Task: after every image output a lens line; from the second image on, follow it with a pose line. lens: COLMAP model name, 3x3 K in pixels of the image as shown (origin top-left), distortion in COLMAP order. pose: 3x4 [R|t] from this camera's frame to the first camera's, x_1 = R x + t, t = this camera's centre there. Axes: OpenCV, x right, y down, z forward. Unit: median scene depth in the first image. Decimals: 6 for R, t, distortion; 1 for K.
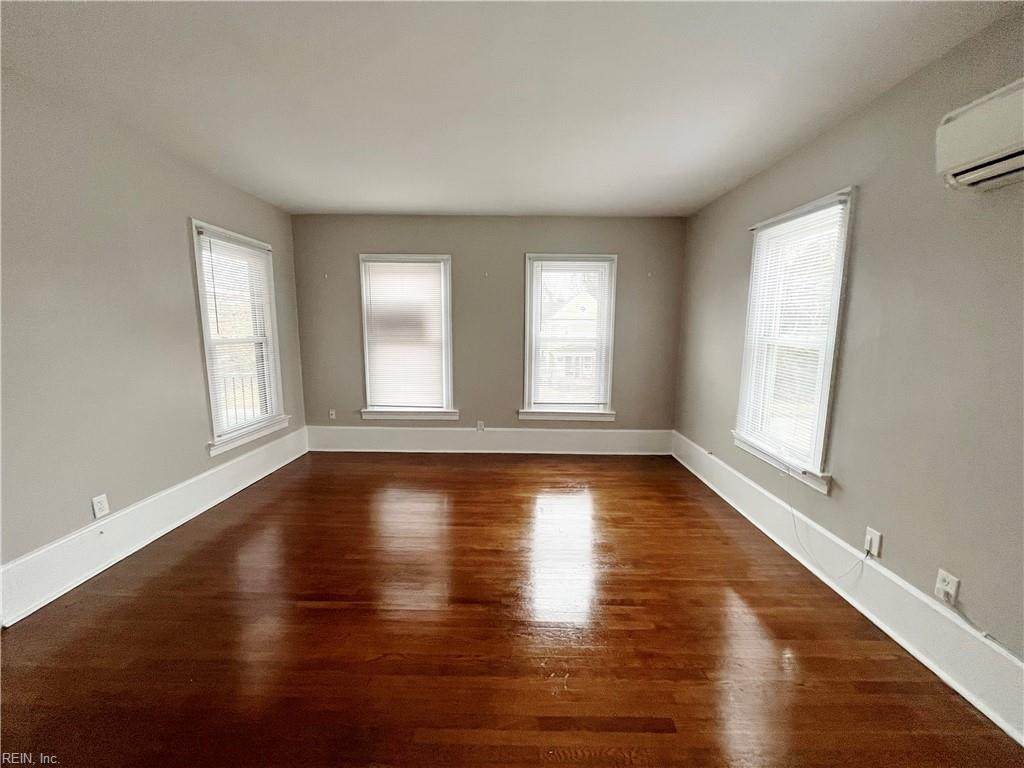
lens RADIAL K [[408.4, 0, 518.4], [0, 408.4, 383.9], [0, 0, 1]] dist [0.000837, 0.000180]
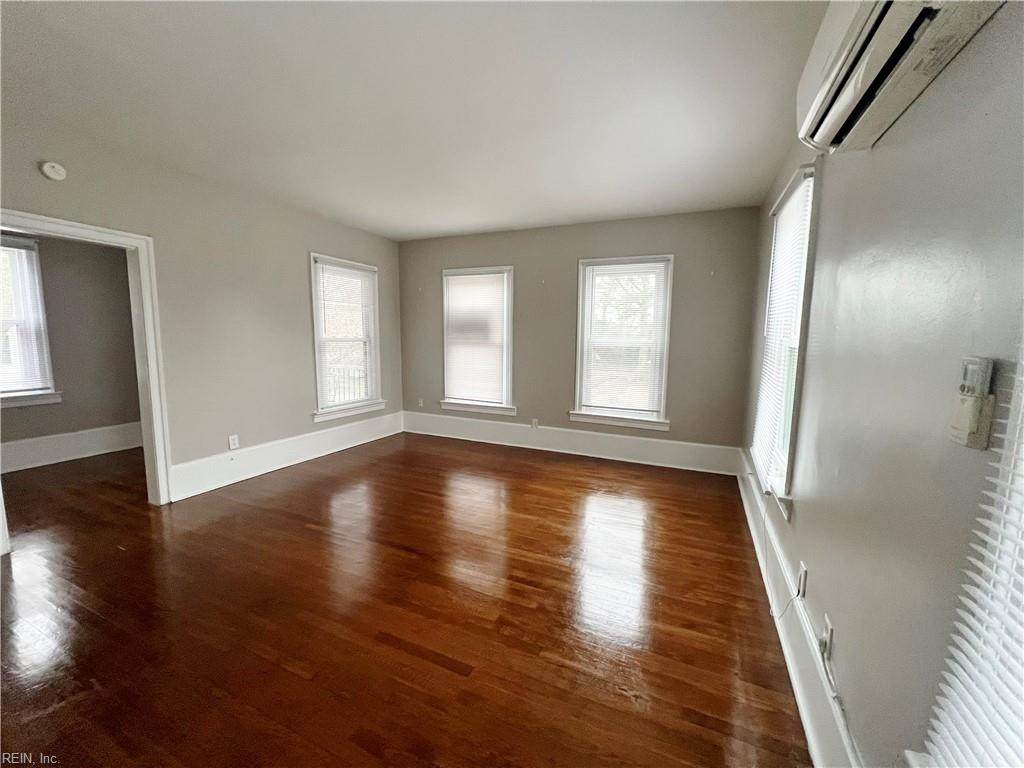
lens RADIAL K [[408.4, 0, 515.6], [0, 408.4, 383.0], [0, 0, 1]] dist [0.000837, 0.000180]
pose [[0.916223, 0.050130, -0.397521, 0.296934], [-0.061383, 0.997992, -0.015625, 0.018517], [0.395940, 0.038717, 0.917460, -0.002017]]
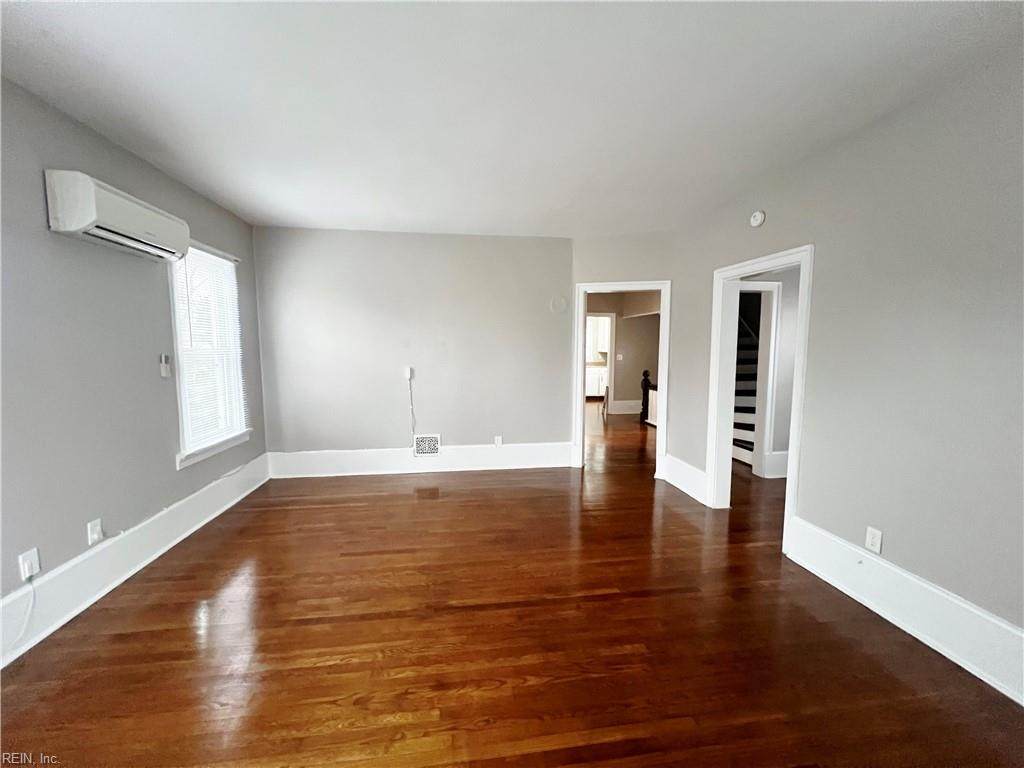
lens RADIAL K [[408.4, 0, 511.2], [0, 408.4, 385.5], [0, 0, 1]] dist [0.000837, 0.000180]
pose [[-0.990200, 0.000982, -0.139654, -0.043699], [-0.031052, 0.973397, 0.227012, -0.120088], [0.136161, 0.229124, -0.963827, 0.905310]]
